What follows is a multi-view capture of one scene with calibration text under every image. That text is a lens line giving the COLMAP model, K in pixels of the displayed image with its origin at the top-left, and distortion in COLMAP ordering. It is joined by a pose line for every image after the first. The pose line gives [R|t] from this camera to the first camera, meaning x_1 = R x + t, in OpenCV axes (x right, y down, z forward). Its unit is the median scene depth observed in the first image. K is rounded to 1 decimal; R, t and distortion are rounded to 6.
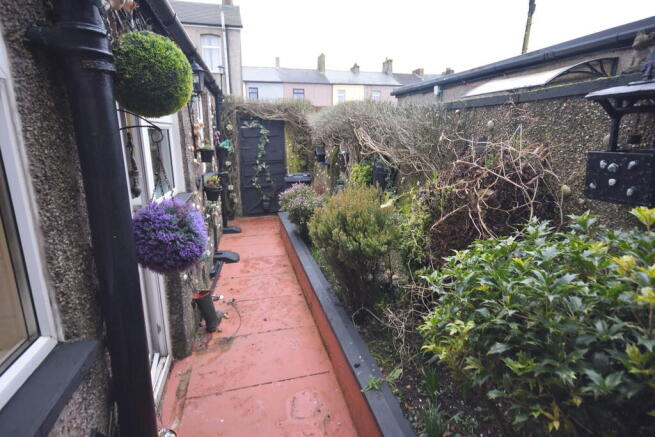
lens RADIAL K [[359.6, 0, 327.5], [0, 359.6, 220.1], [0, 0, 1]] dist [0.000489, 0.000101]
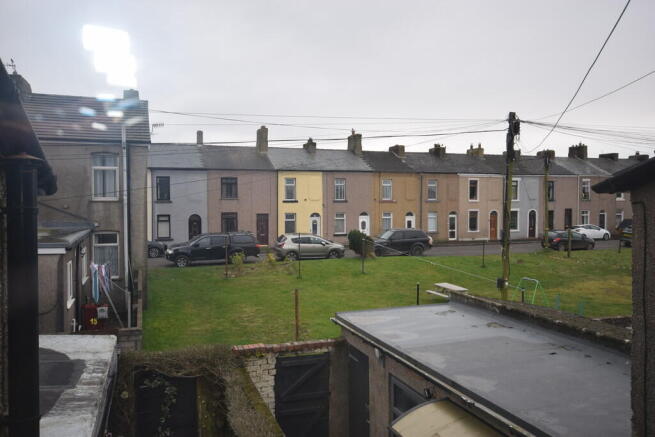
lens RADIAL K [[550.2, 0, 328.3], [0, 550.2, 216.3], [0, 0, 1]] dist [-0.008082, 0.001825]
pose [[0.995198, -0.000169, 0.097881, 0.018415], [0.022114, 0.974531, -0.223160, -0.121016], [-0.095350, 0.224253, 0.969855, -0.102081]]
